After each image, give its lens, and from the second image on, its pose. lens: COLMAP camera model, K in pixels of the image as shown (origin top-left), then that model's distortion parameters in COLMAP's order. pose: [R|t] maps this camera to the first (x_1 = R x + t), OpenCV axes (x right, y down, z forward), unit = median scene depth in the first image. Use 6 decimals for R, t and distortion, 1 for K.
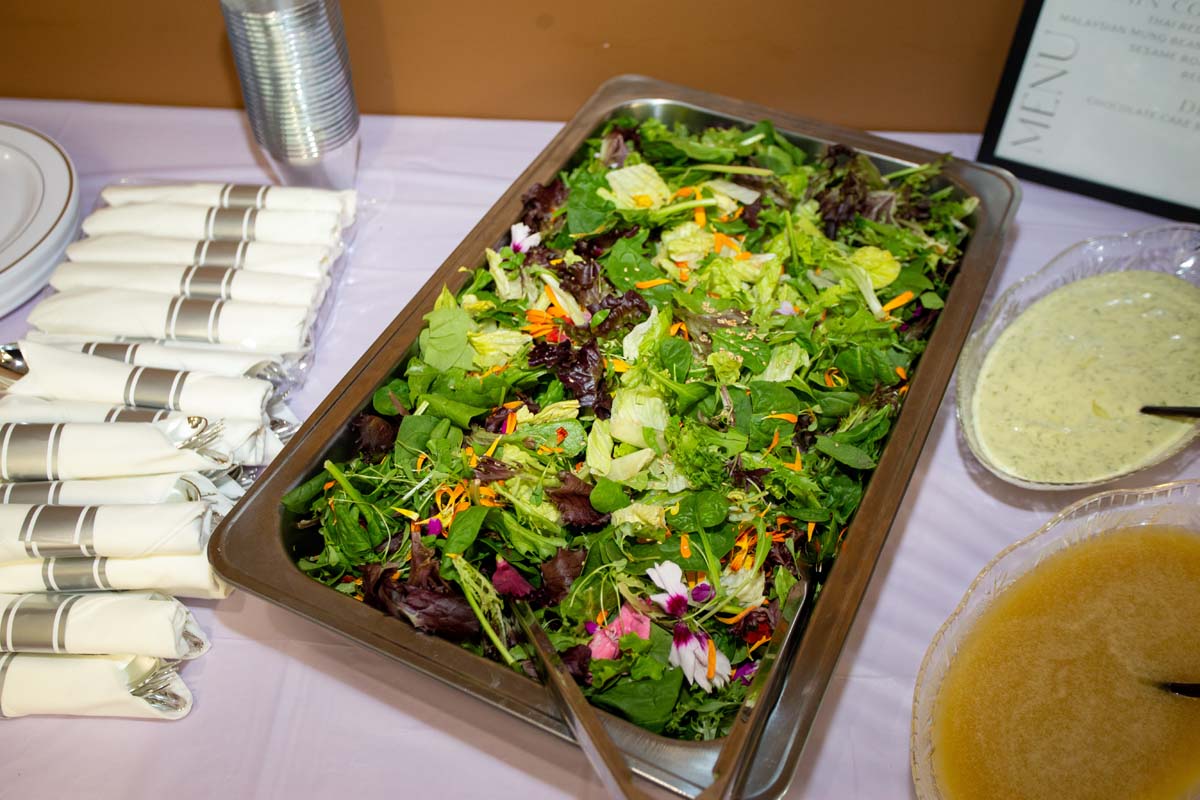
lens RADIAL K [[1076.2, 0, 594.5], [0, 1076.2, 391.4], [0, 0, 1]] dist [-0.004114, 0.030656]
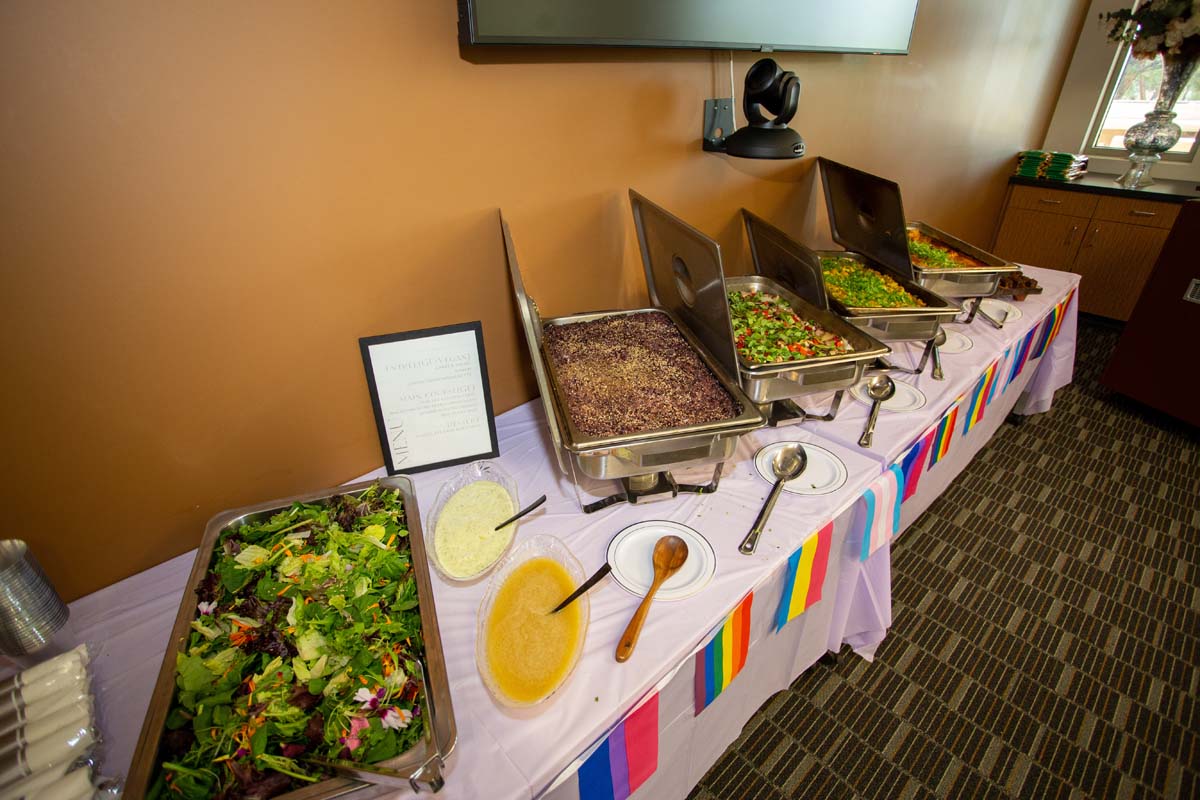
lens RADIAL K [[618.7, 0, 589.8], [0, 618.7, 400.0], [0, 0, 1]] dist [-0.006606, 0.000559]
pose [[0.686488, -0.357092, 0.633418, -0.176076], [0.545165, 0.829200, -0.123376, 0.069672], [-0.481174, 0.430014, 0.763911, -0.399200]]
